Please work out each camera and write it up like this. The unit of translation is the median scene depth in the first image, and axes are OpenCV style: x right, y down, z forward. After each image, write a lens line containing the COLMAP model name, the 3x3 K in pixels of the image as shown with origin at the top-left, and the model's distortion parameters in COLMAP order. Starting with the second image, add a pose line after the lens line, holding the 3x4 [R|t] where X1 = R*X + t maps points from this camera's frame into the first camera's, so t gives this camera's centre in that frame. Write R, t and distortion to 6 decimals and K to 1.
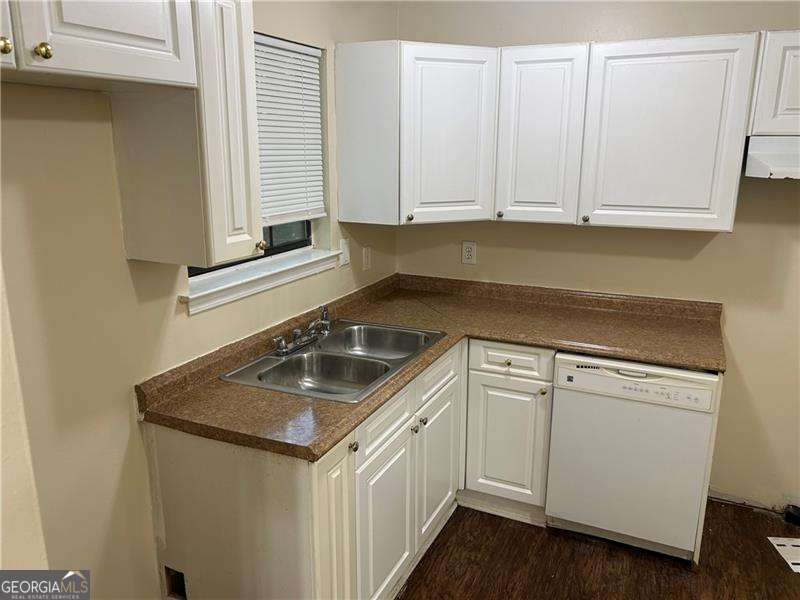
lens RADIAL K [[609.5, 0, 400.0], [0, 609.5, 300.0], [0, 0, 1]] dist [0.003614, 0.001114]
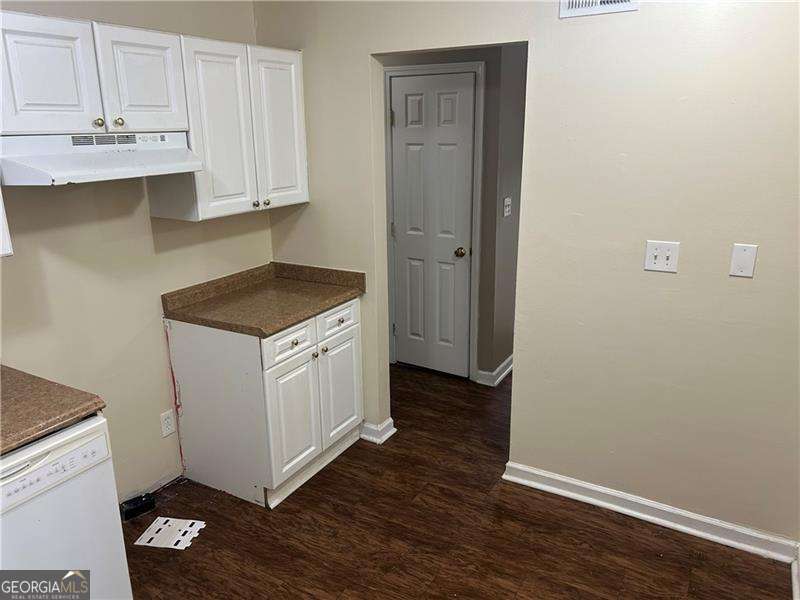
lens RADIAL K [[609.5, 0, 400.0], [0, 609.5, 300.0], [0, 0, 1]] dist [0.003614, 0.001114]
pose [[0.070273, -0.282587, 0.956664, -0.287348], [0.242149, 0.935182, 0.258454, -0.187946], [-0.967691, 0.213493, 0.134146, 0.547488]]
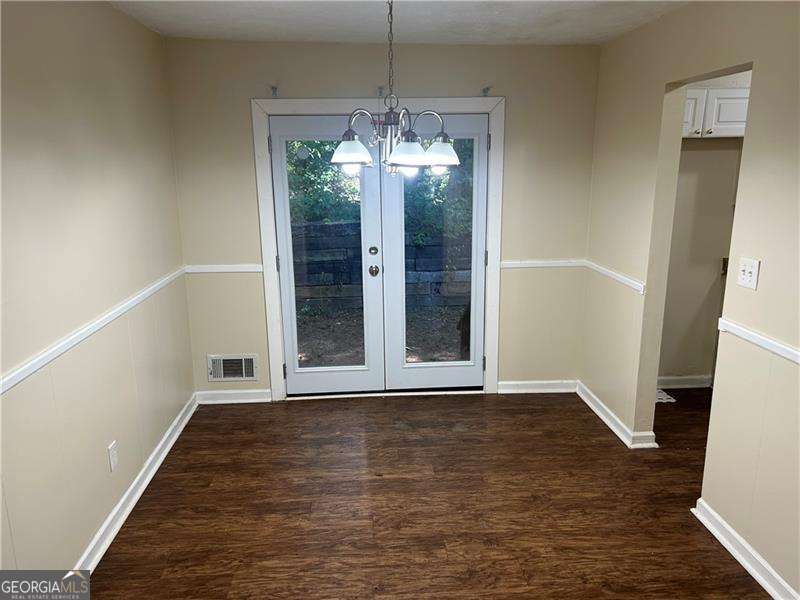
lens RADIAL K [[609.5, 0, 400.0], [0, 609.5, 300.0], [0, 0, 1]] dist [0.003614, 0.001114]
pose [[0.555717, 0.103533, -0.824900, 0.559208], [-0.187509, 0.982258, -0.003037, 0.348314], [0.809950, 0.156364, 0.565271, -0.893834]]
